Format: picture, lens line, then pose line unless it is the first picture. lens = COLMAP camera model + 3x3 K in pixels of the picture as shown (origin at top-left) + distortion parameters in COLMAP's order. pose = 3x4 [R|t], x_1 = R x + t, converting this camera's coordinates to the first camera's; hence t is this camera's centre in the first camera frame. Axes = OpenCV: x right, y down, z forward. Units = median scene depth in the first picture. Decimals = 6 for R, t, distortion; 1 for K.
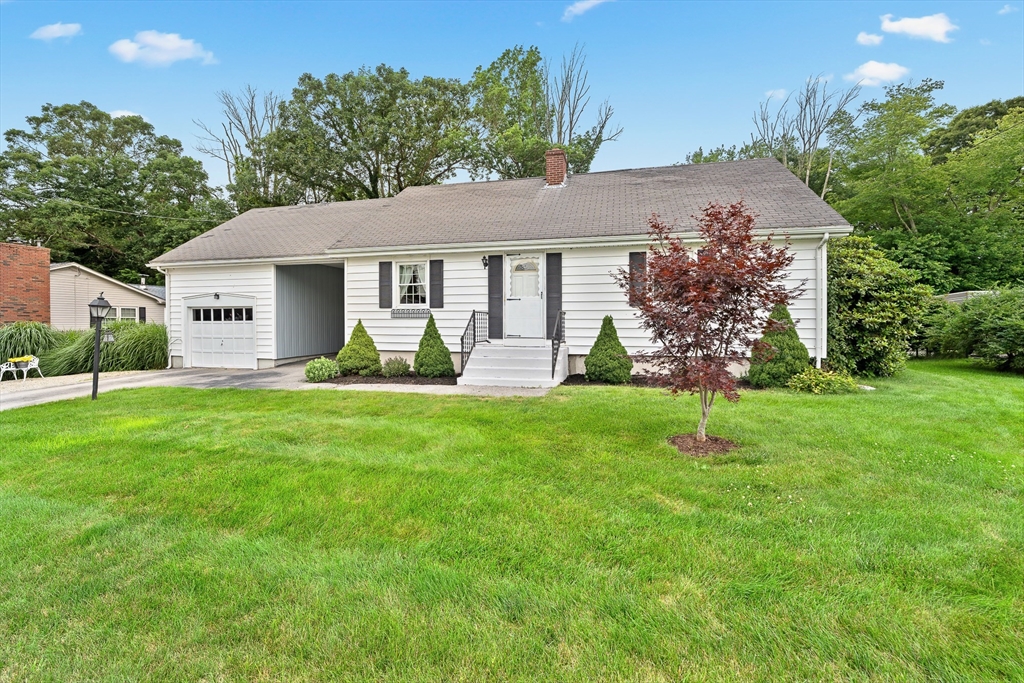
lens RADIAL K [[417.0, 0, 503.2], [0, 417.0, 336.6], [0, 0, 1]] dist [-0.000821, 0.000672]
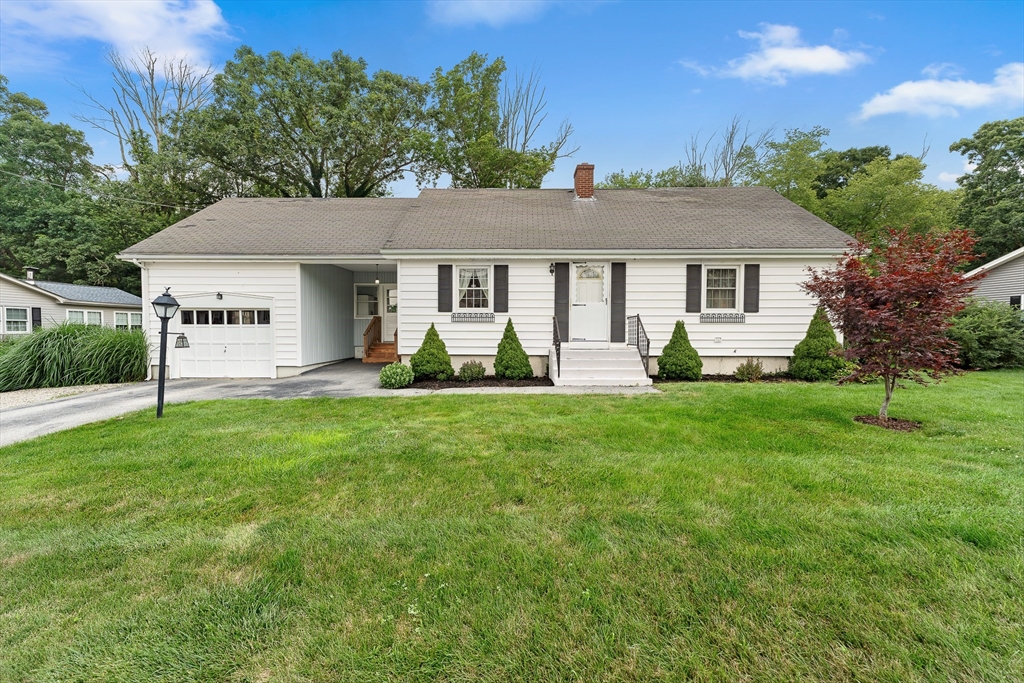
lens RADIAL K [[417.0, 0, 505.3], [0, 417.0, 346.0], [0, 0, 1]] dist [-0.000821, 0.000672]
pose [[0.972919, -0.005679, 0.231075, -0.293826], [0.004613, 0.999976, 0.005157, 0.005924], [-0.231099, -0.003951, 0.972922, 0.010020]]
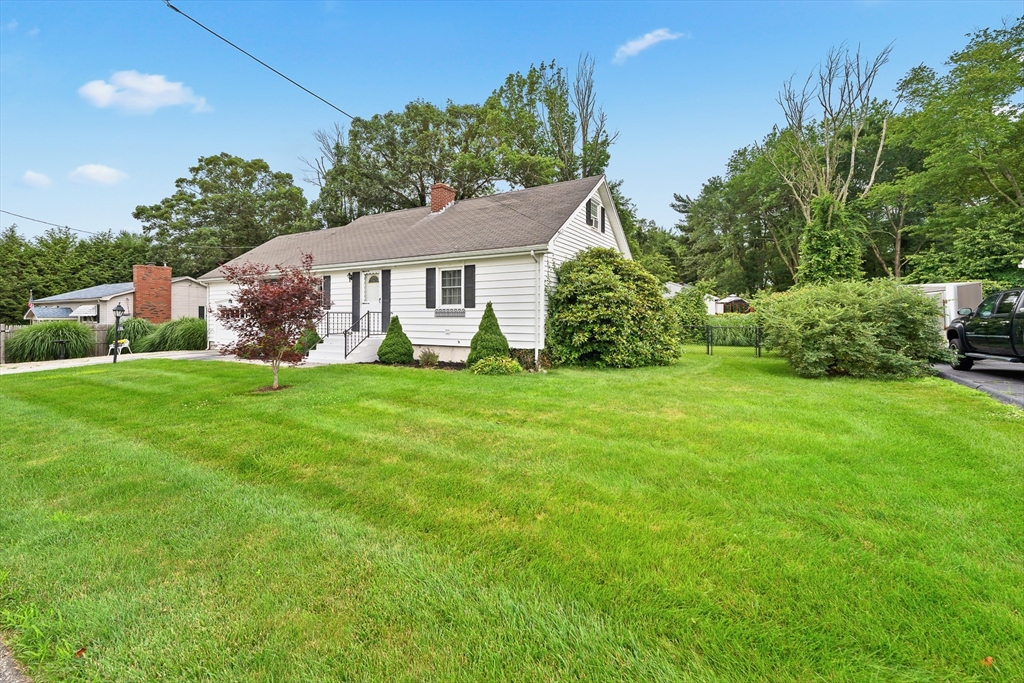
lens RADIAL K [[417.0, 0, 507.4], [0, 417.0, 334.9], [0, 0, 1]] dist [-0.000821, 0.000672]
pose [[0.968296, 0.015976, -0.249293, 0.600738], [-0.016596, 0.999862, -0.000387, 0.005236], [0.249252, 0.004512, 0.968428, -0.158638]]
